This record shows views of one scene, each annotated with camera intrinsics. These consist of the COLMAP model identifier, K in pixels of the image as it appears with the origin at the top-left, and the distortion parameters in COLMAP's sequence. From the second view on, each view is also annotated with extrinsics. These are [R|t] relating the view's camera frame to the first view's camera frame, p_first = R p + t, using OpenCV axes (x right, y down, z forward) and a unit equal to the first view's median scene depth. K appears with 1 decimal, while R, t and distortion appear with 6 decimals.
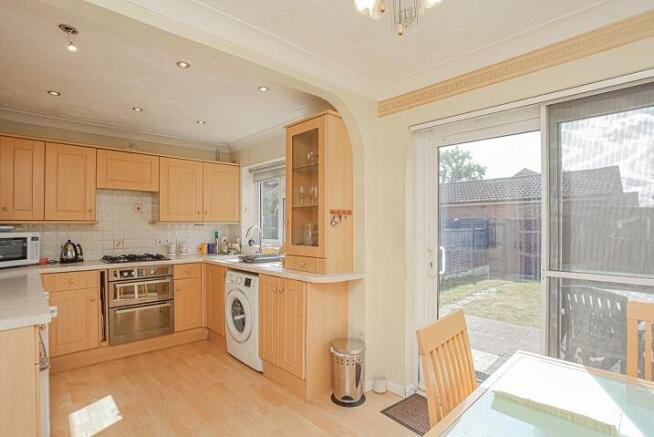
lens RADIAL K [[318.1, 0, 325.4], [0, 318.1, 224.5], [0, 0, 1]] dist [-0.050874, 0.001382]
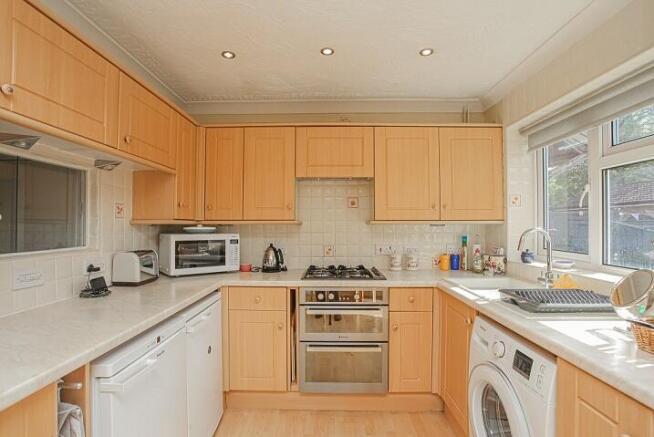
lens RADIAL K [[318.1, 0, 322.2], [0, 318.1, 221.5], [0, 0, 1]] dist [-0.050874, 0.001382]
pose [[0.701594, -0.007972, -0.712533, -0.117422], [0.000668, 0.999944, -0.010530, -0.000242], [0.712577, 0.006912, 0.701560, 0.441904]]
